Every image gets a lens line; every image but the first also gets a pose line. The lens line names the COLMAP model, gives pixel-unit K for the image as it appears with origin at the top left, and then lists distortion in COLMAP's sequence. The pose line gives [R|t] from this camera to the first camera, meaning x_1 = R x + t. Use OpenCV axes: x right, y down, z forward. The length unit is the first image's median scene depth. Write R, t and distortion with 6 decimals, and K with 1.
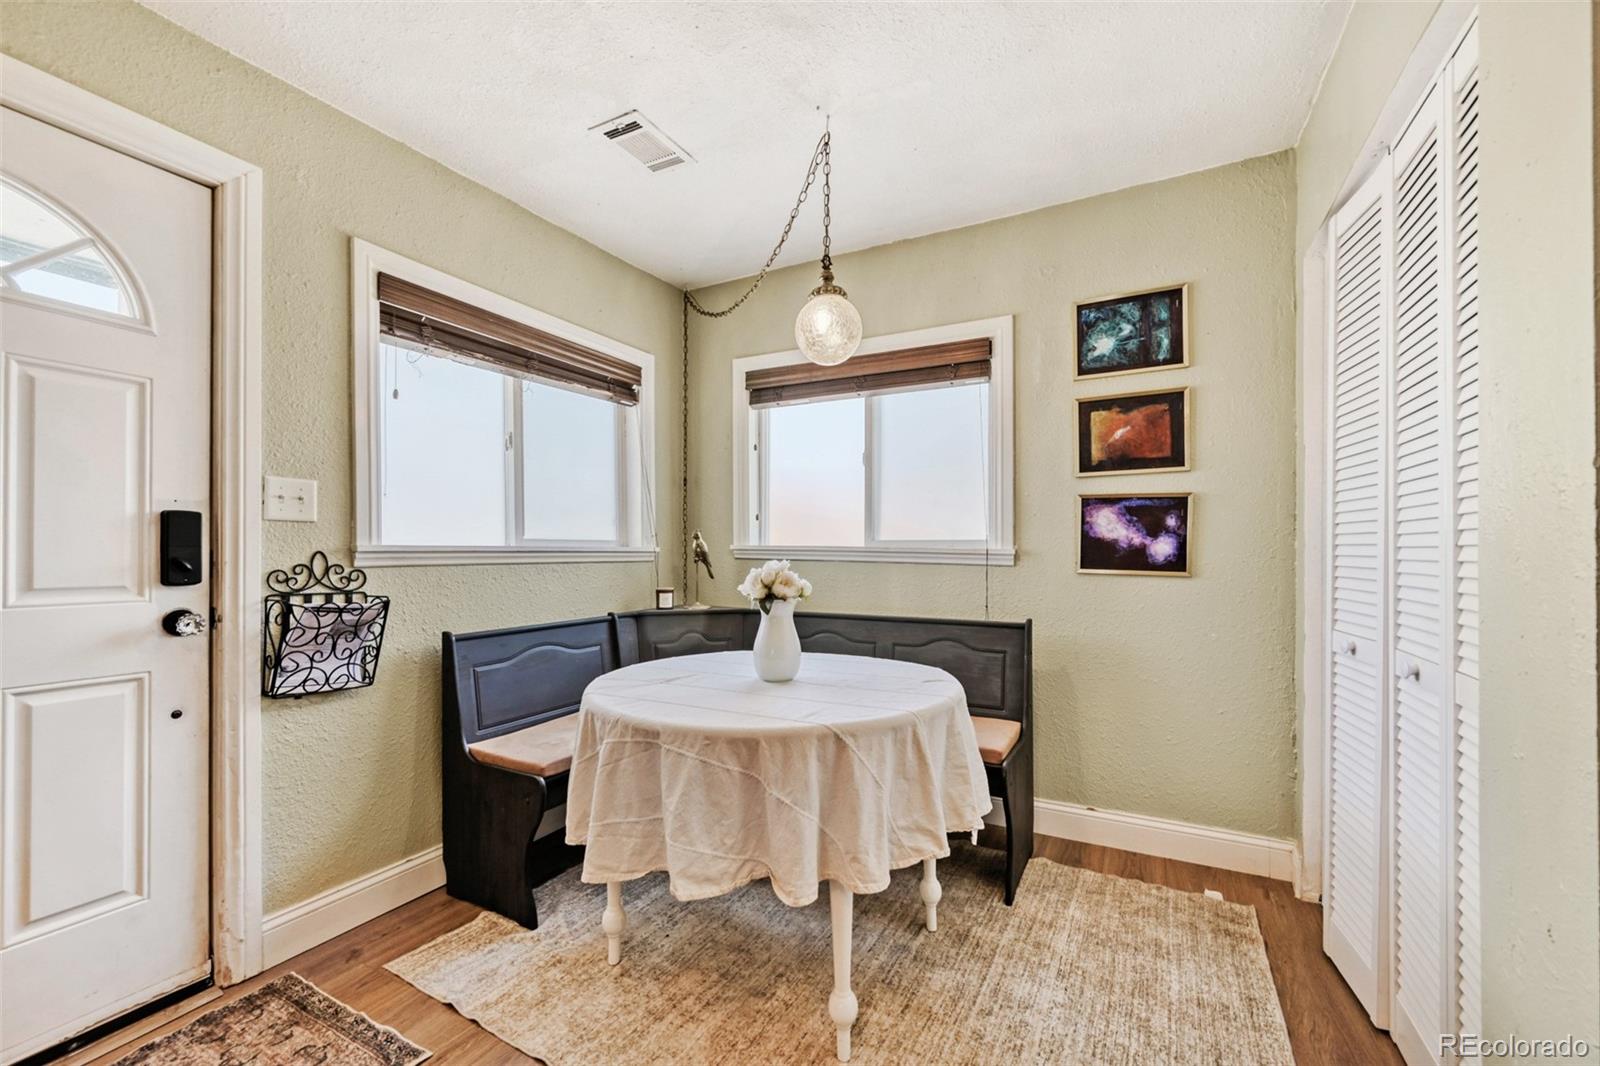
lens RADIAL K [[641.8, 0, 798.9], [0, 641.8, 544.2], [0, 0, 1]] dist [0.002826, 0.000266]
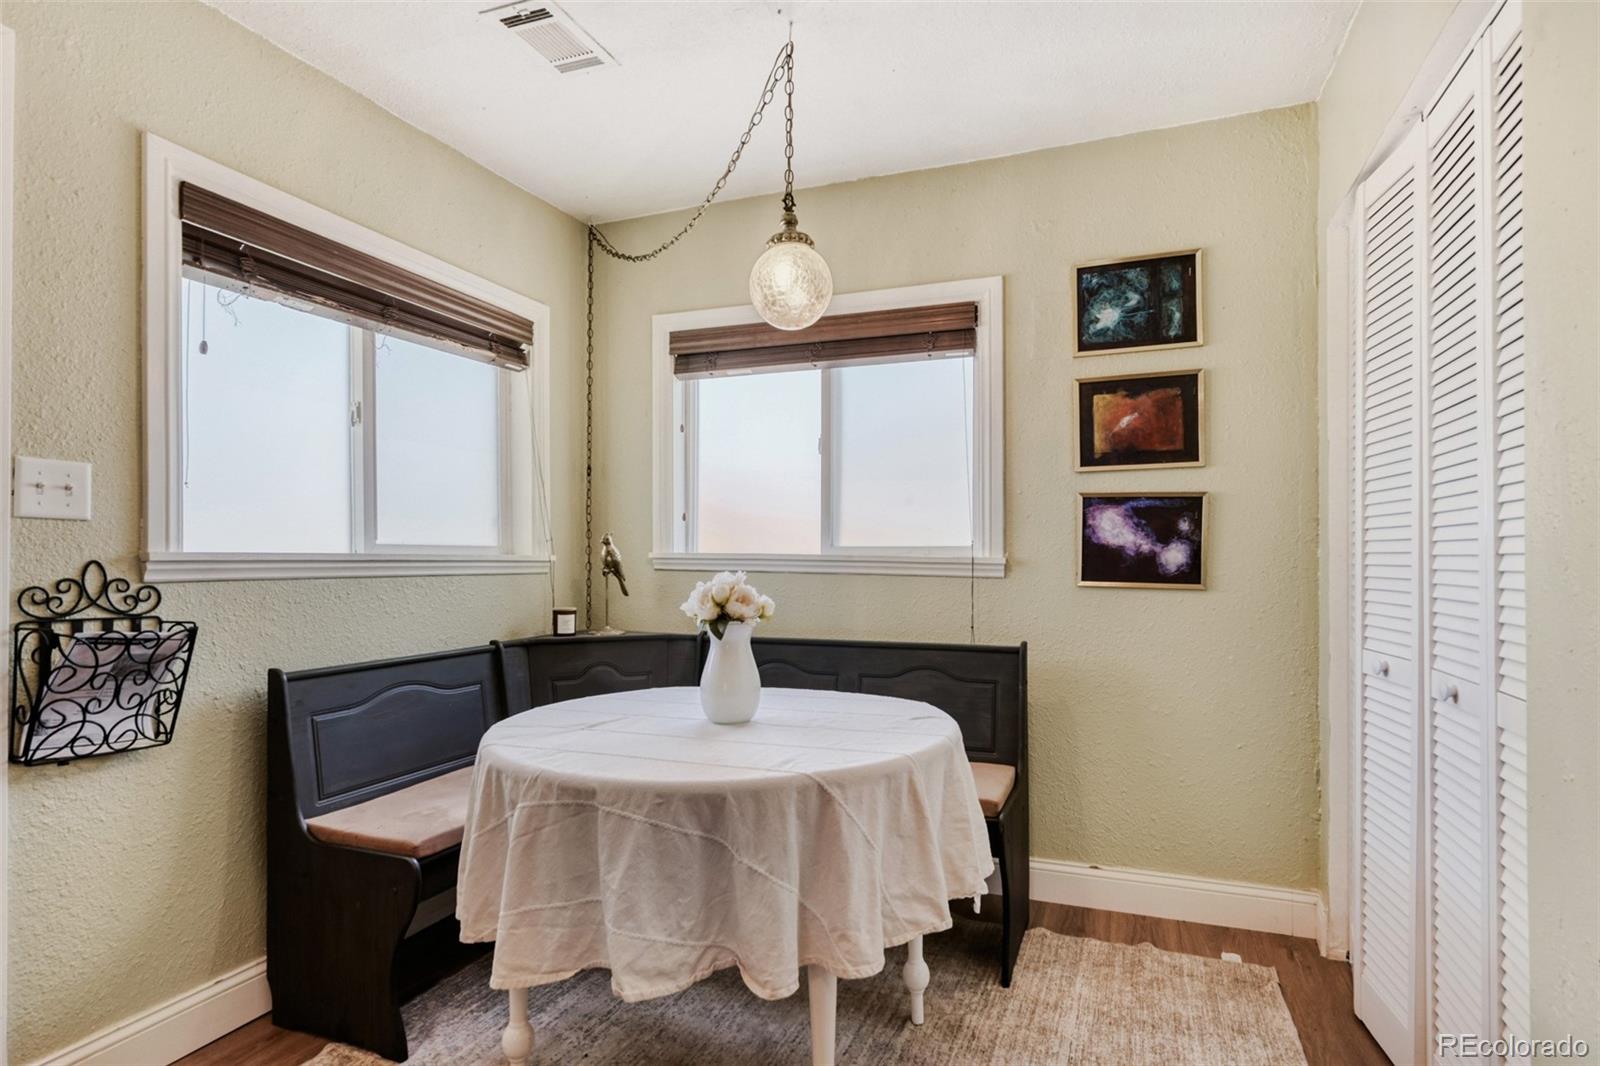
lens RADIAL K [[818.2, 0, 813.3], [0, 818.2, 545.5], [0, 0, 1]] dist [0.004083, 0.000309]
pose [[0.991849, 0.001803, 0.127407, -0.056393], [-0.000919, 0.999975, -0.006997, -0.000474], [-0.127417, 0.006823, 0.991826, -0.021794]]
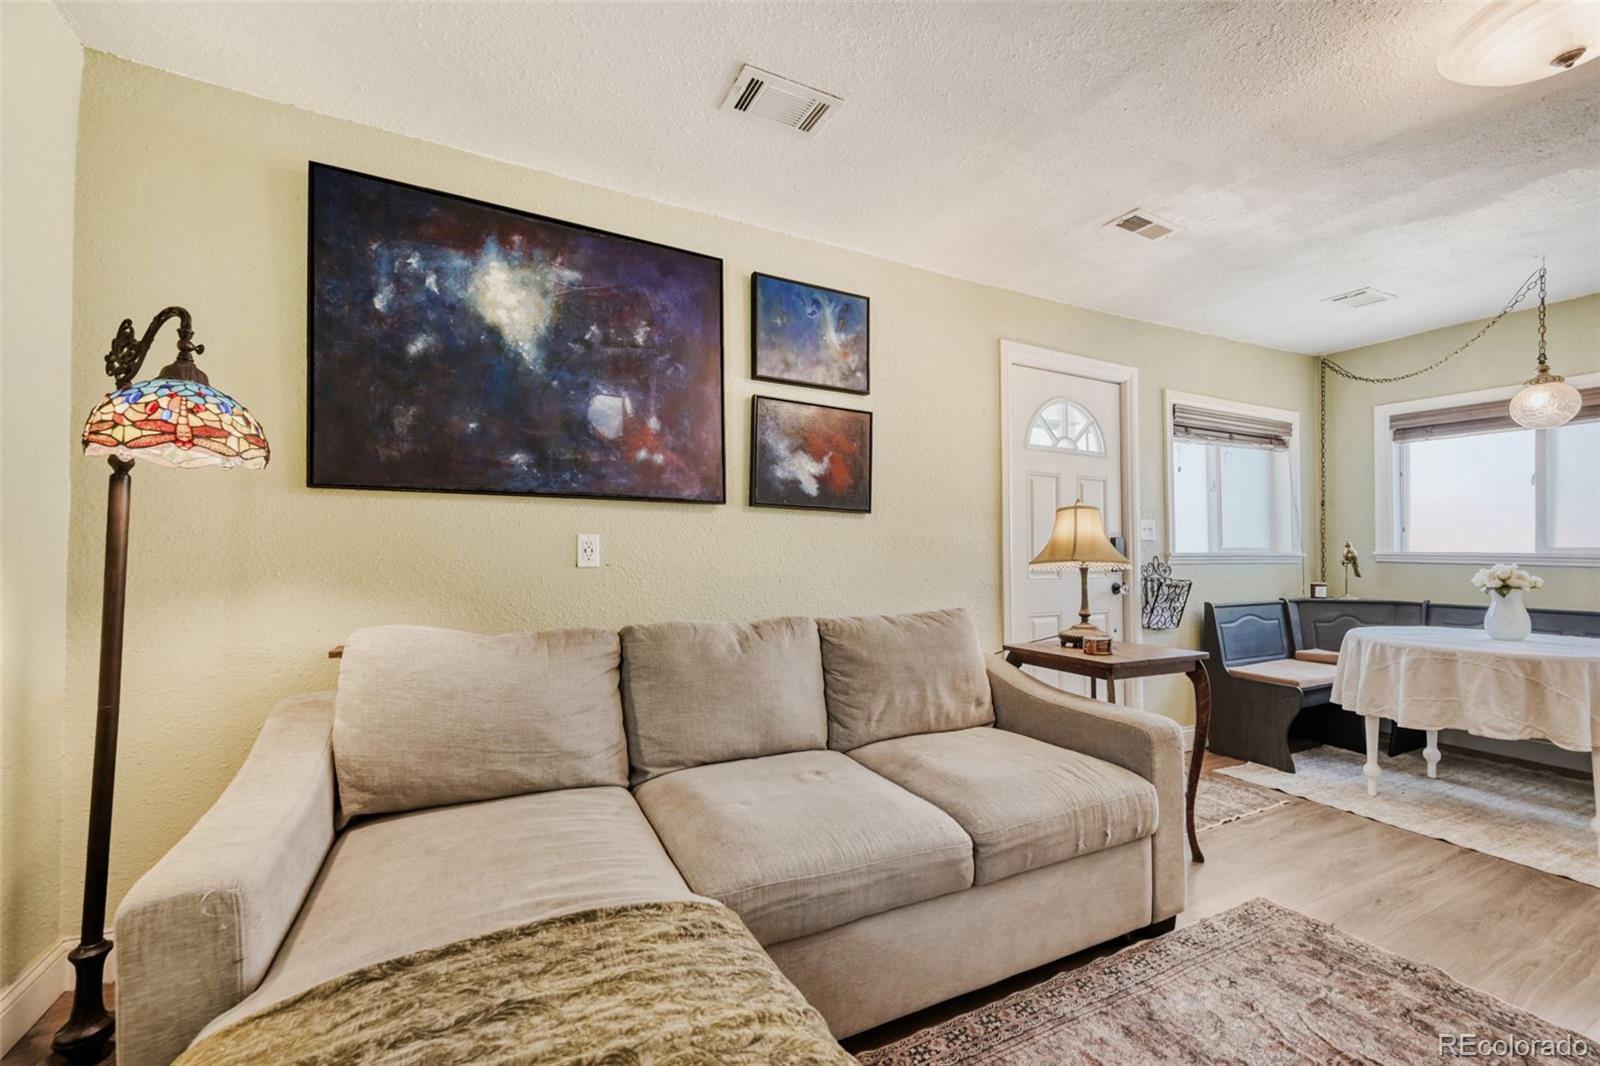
lens RADIAL K [[641.8, 0, 782.5], [0, 641.8, 546.7], [0, 0, 1]] dist [0.002826, 0.000266]
pose [[0.811414, -0.003008, -0.584464, -0.500952], [0.004889, 0.999987, 0.001641, -0.024915], [0.584451, -0.004189, 0.811418, -1.190768]]
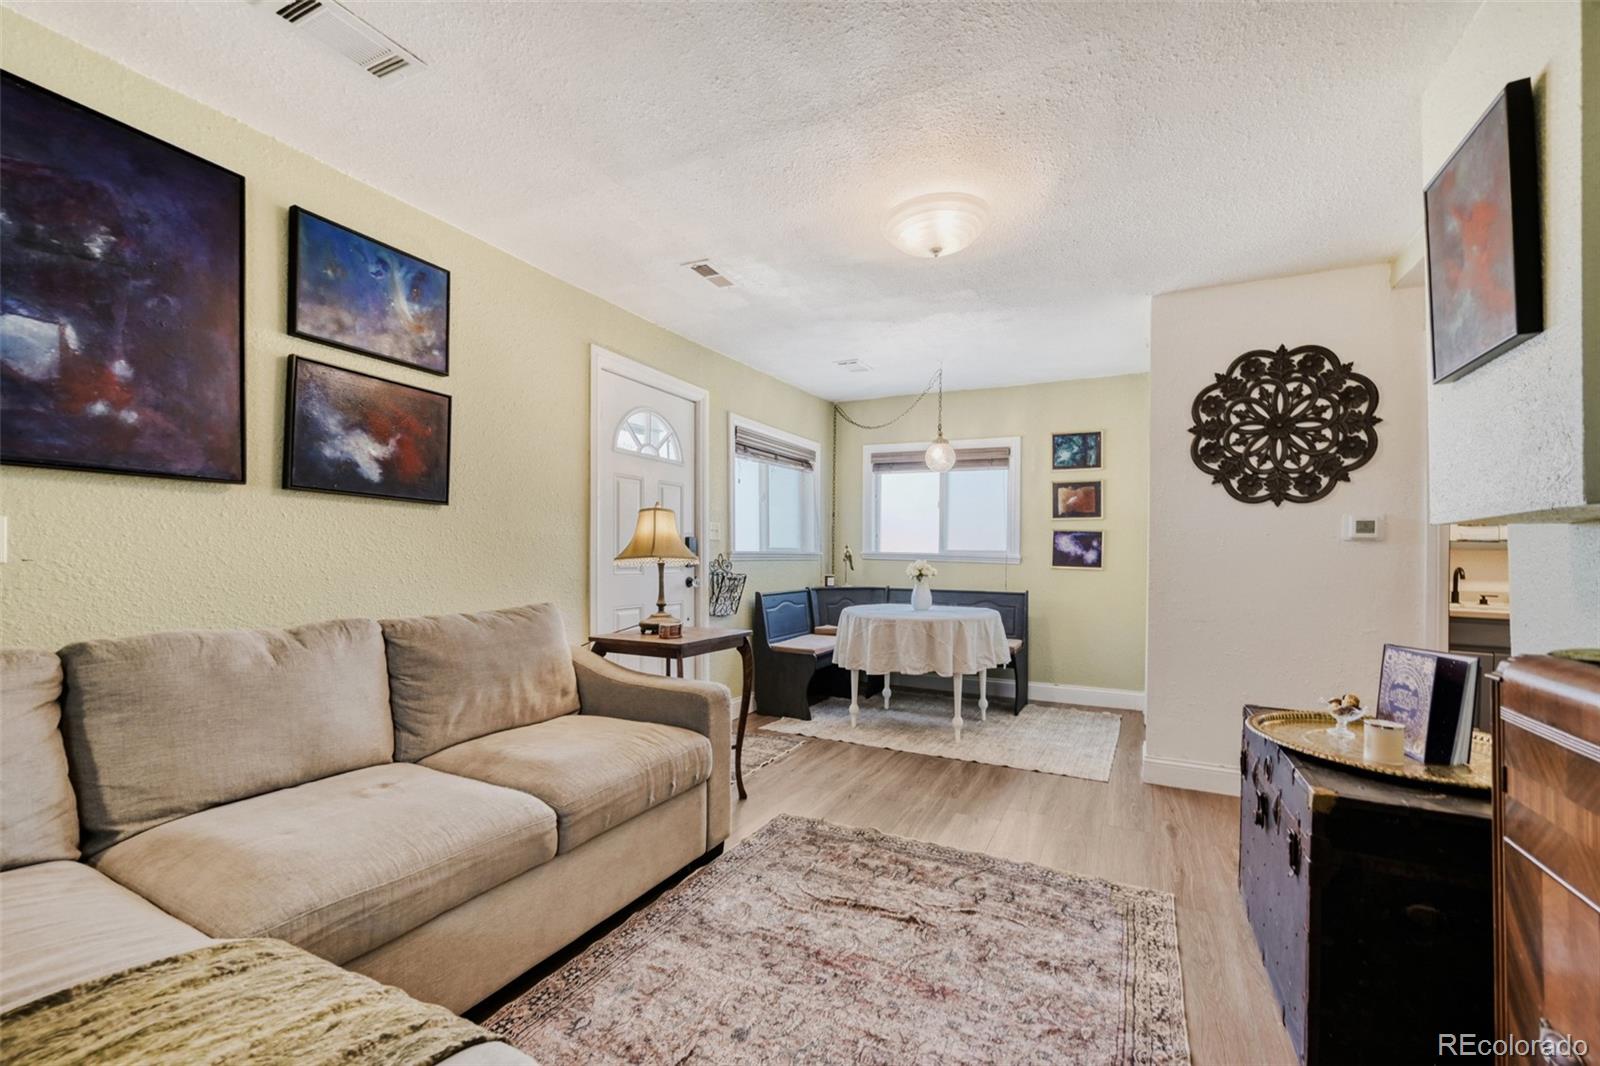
lens RADIAL K [[663.5, 0, 815.8], [0, 663.5, 548.9], [0, 0, 1]] dist [-0.008267, 0.001549]
pose [[0.999431, 0.011456, 0.031714, -0.459777], [-0.011632, 0.999918, 0.005359, -0.021223], [-0.031650, -0.005725, 0.999483, -1.307871]]
